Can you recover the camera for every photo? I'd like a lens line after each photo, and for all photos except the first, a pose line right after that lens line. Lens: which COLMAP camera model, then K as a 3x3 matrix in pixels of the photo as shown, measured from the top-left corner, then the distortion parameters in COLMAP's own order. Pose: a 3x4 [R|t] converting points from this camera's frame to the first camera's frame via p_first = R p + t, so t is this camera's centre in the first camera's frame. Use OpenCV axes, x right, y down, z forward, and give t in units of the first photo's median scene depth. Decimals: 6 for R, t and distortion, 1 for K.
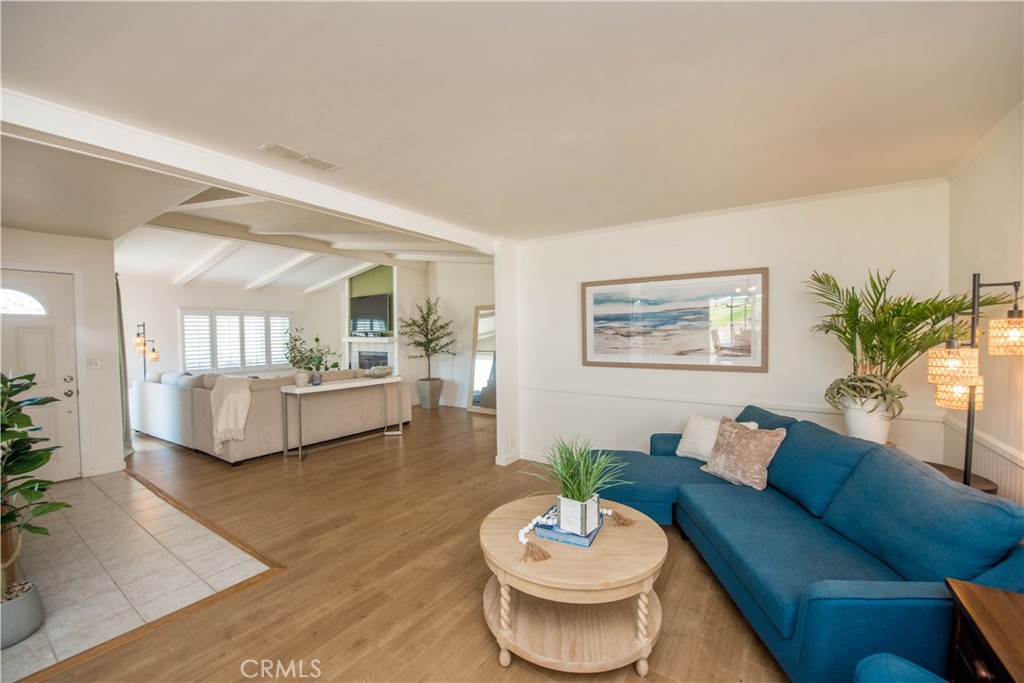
lens RADIAL K [[412.8, 0, 513.4], [0, 412.8, 343.0], [0, 0, 1]] dist [-0.023388, -0.000088]
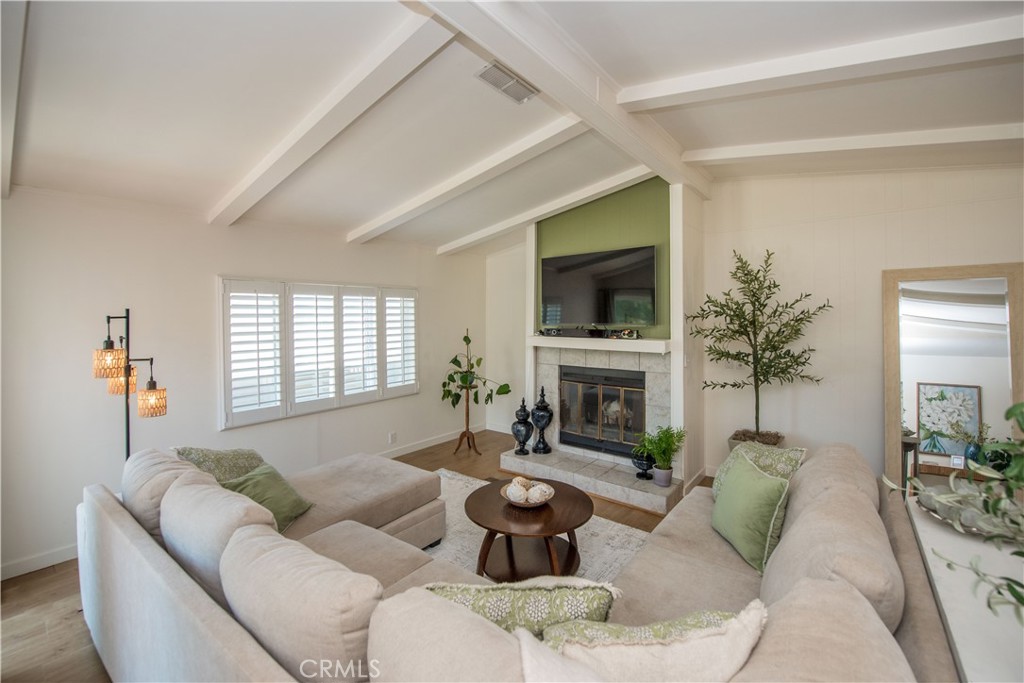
lens RADIAL K [[432.9, 0, 511.3], [0, 432.9, 309.8], [0, 0, 1]] dist [-0.000538, 0.000023]
pose [[0.997141, 0.001569, -0.075554, -0.419162], [-0.004341, 0.999323, -0.036531, -0.029263], [0.075445, 0.036755, 0.996472, 0.495498]]
